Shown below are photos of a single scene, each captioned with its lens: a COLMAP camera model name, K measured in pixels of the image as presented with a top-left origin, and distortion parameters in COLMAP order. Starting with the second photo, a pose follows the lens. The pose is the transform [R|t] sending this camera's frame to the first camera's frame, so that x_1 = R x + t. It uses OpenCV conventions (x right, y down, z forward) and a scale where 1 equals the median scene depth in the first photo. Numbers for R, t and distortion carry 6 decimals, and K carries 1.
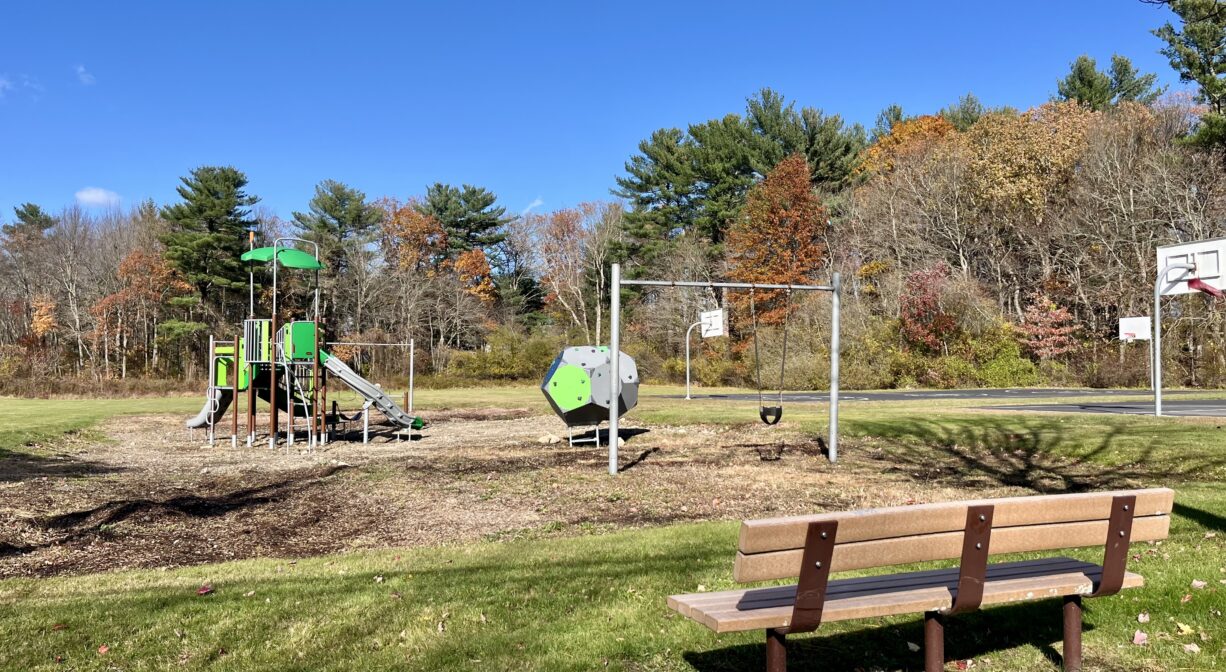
lens RADIAL K [[930.5, 0, 610.8], [0, 930.5, 337.3], [0, 0, 1]] dist [0.038253, -0.003617]
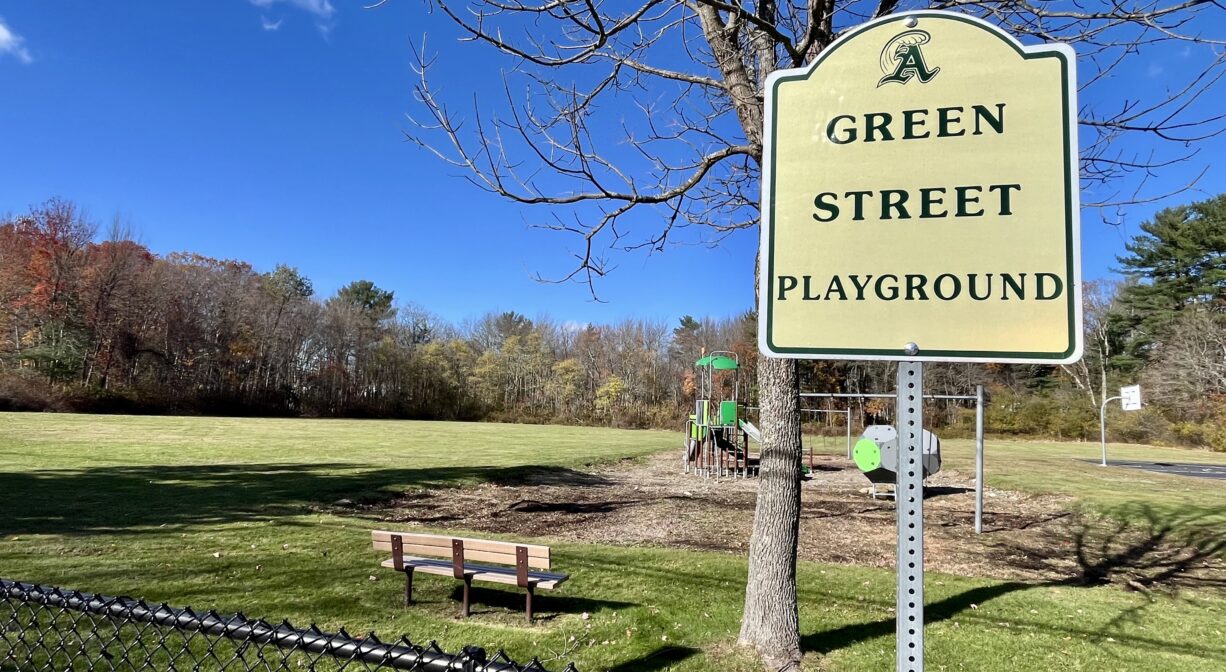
lens RADIAL K [[666.9, 0, 602.8], [0, 666.9, 334.8], [0, 0, 1]] dist [0.005273, 0.000765]
pose [[0.755332, -0.048725, -0.653529, 0.063328], [-0.006586, 0.996617, -0.081917, -0.008300], [0.655310, 0.066178, 0.752456, -0.007842]]
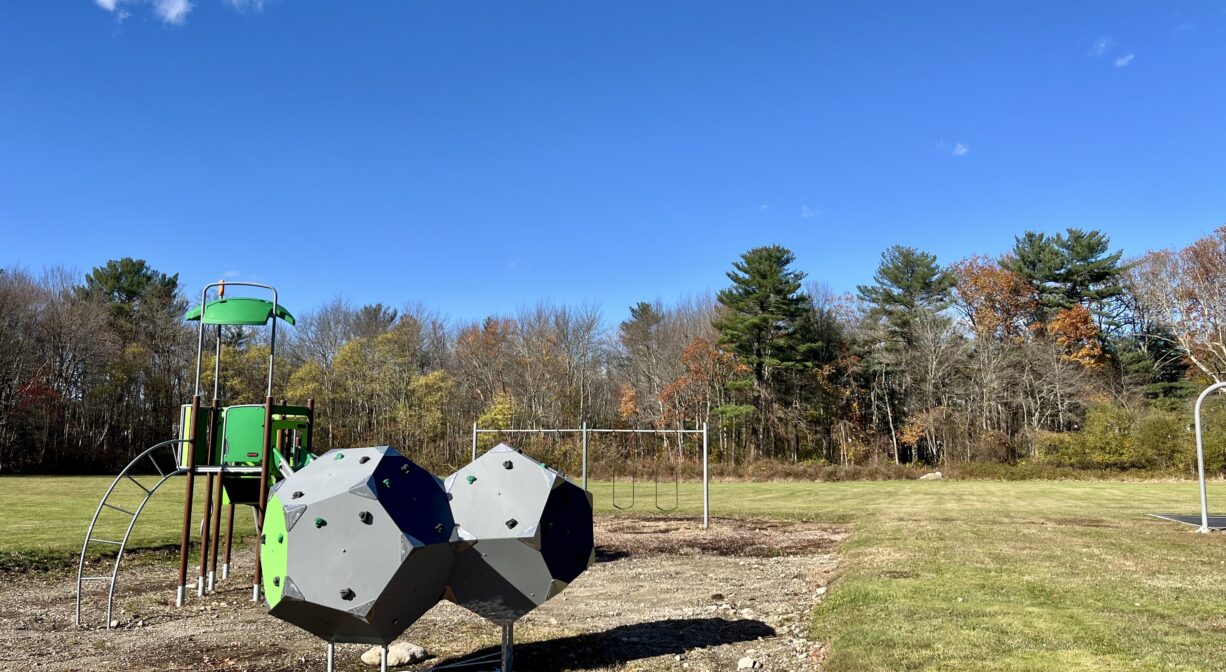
lens RADIAL K [[930.5, 0, 620.4], [0, 930.5, 343.7], [0, 0, 1]] dist [0.038253, -0.003617]
pose [[0.774821, -0.069217, -0.628380, 0.065710], [0.019595, 0.996140, -0.085565, 0.000373], [0.631877, 0.053985, 0.773187, 0.141097]]
